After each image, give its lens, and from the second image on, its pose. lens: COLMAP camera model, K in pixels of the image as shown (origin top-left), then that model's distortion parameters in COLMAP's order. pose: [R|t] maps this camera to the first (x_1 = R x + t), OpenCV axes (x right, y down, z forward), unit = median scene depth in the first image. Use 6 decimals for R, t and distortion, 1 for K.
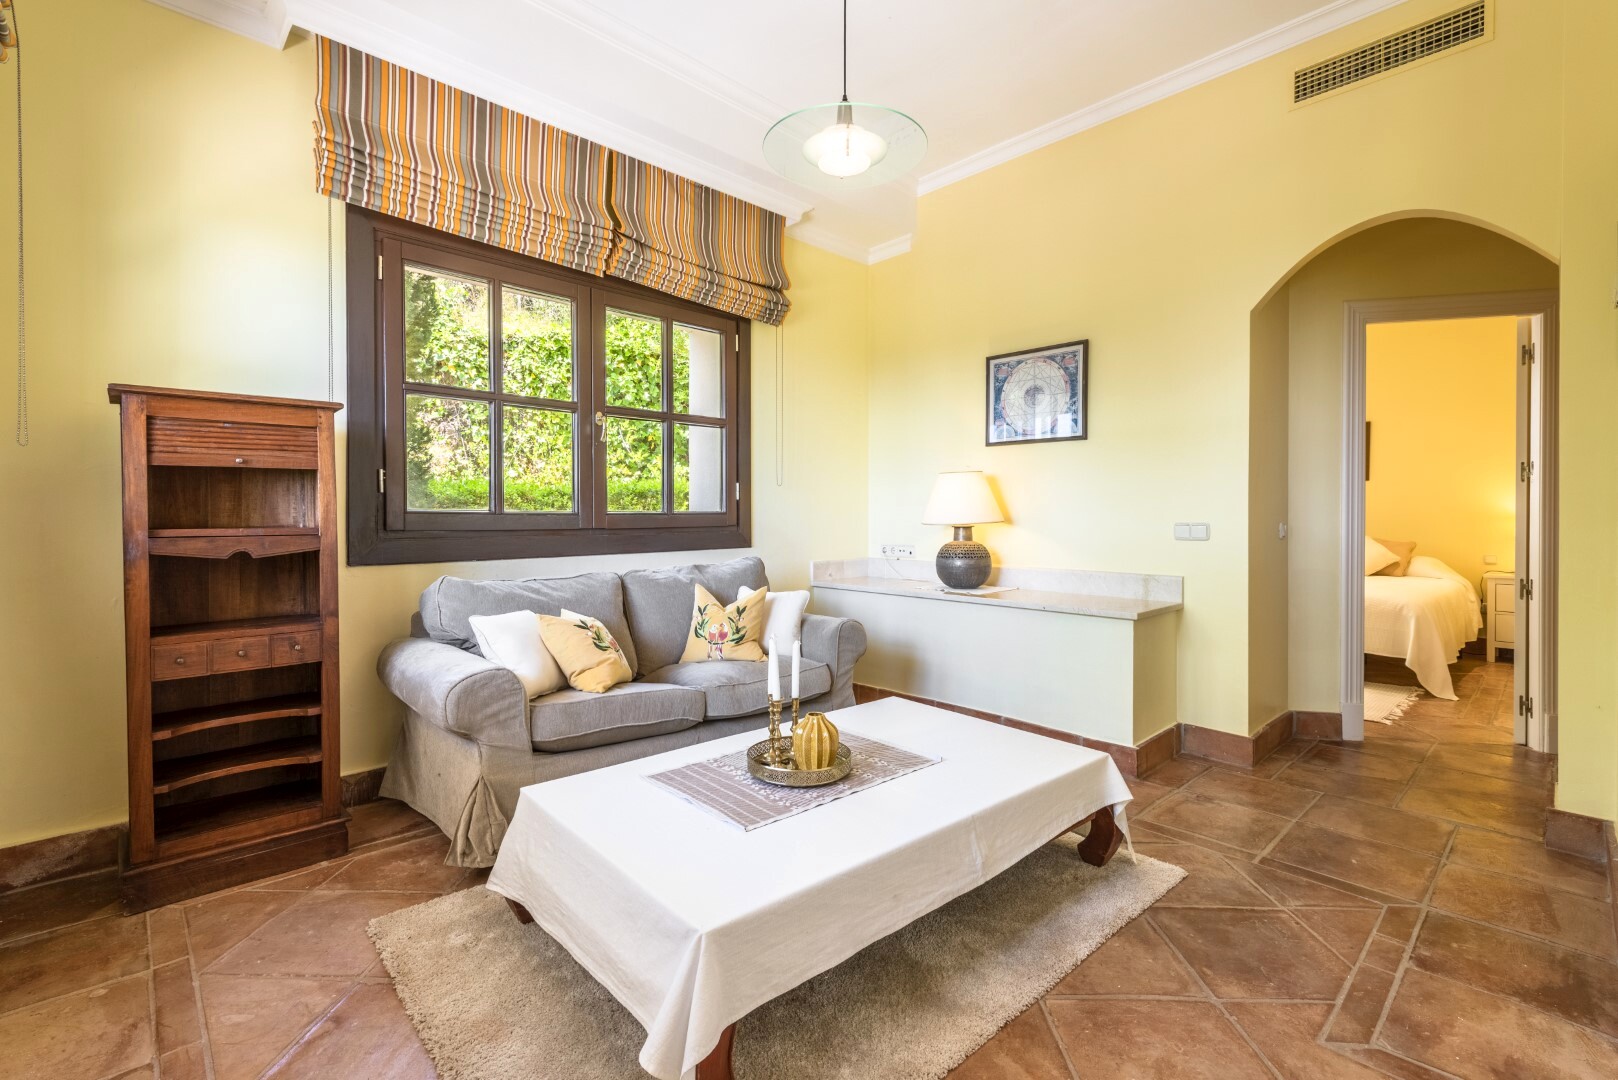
lens RADIAL K [[724.3, 0, 811.3], [0, 724.3, 524.8], [0, 0, 1]] dist [0.010349, -0.000134]
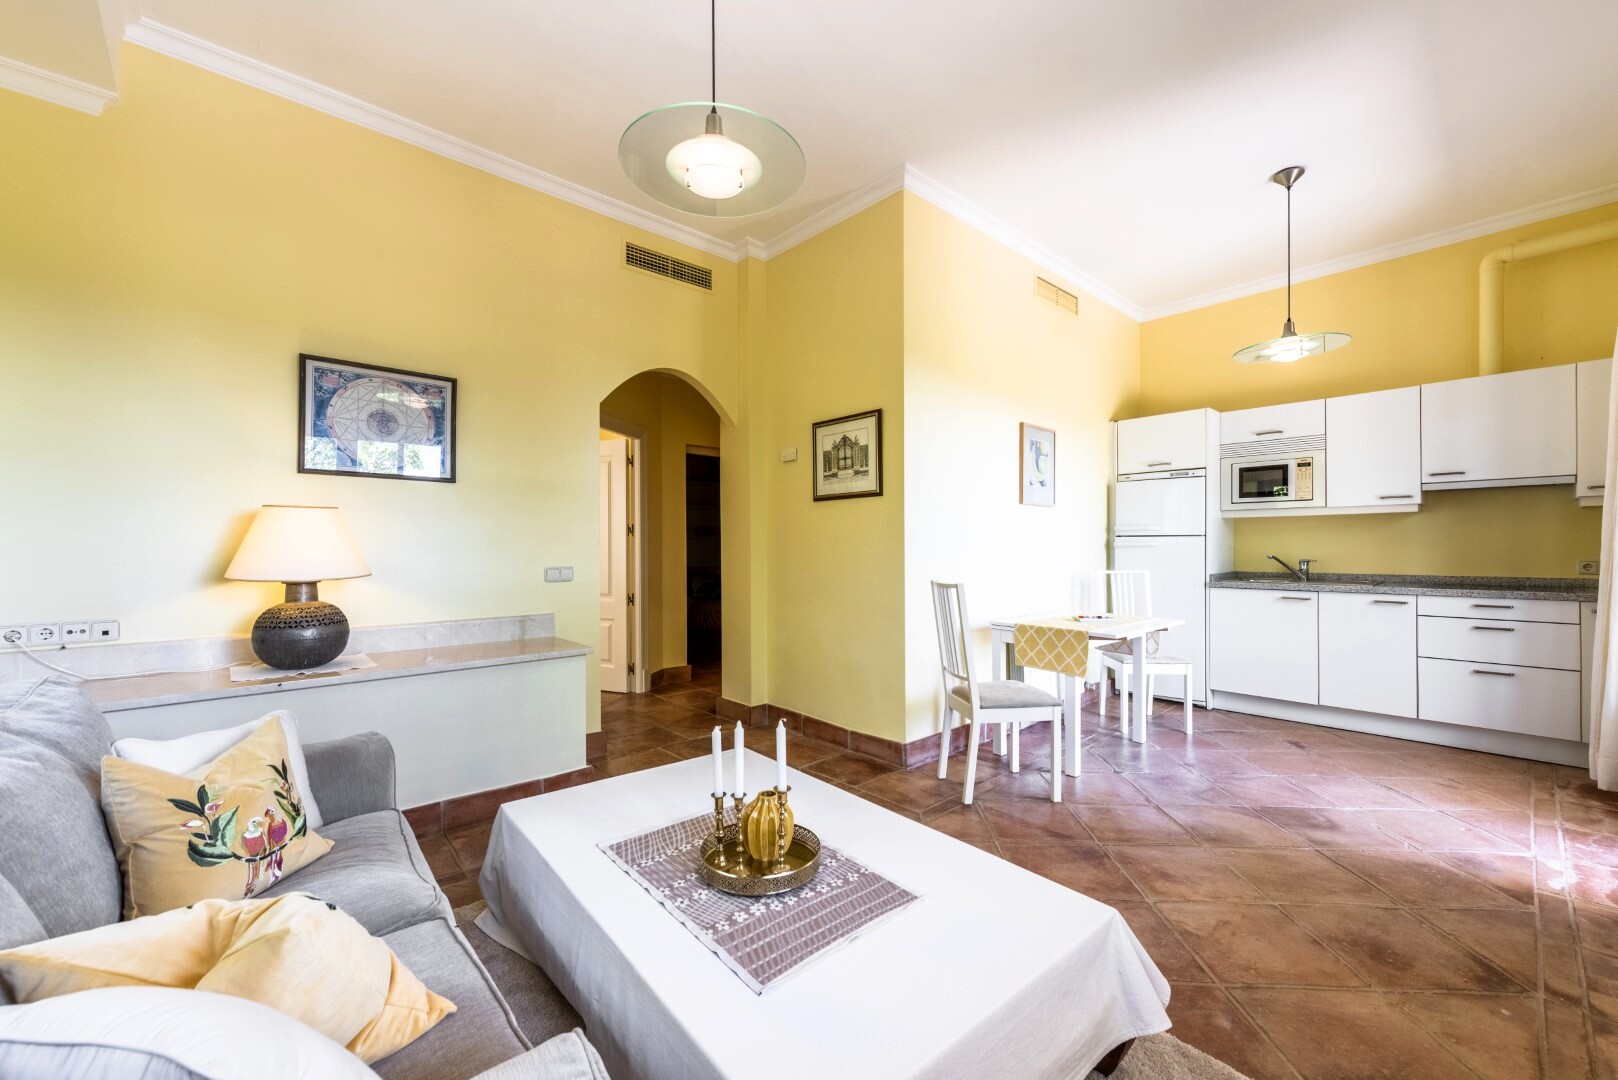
lens RADIAL K [[626.8, 0, 807.9], [0, 626.8, 547.8], [0, 0, 1]] dist [0.001874, -0.000006]
pose [[0.032823, -0.002244, 0.999459, -0.428424], [0.018676, 0.999824, 0.001632, -0.025032], [-0.999287, 0.018612, 0.032859, 0.510022]]
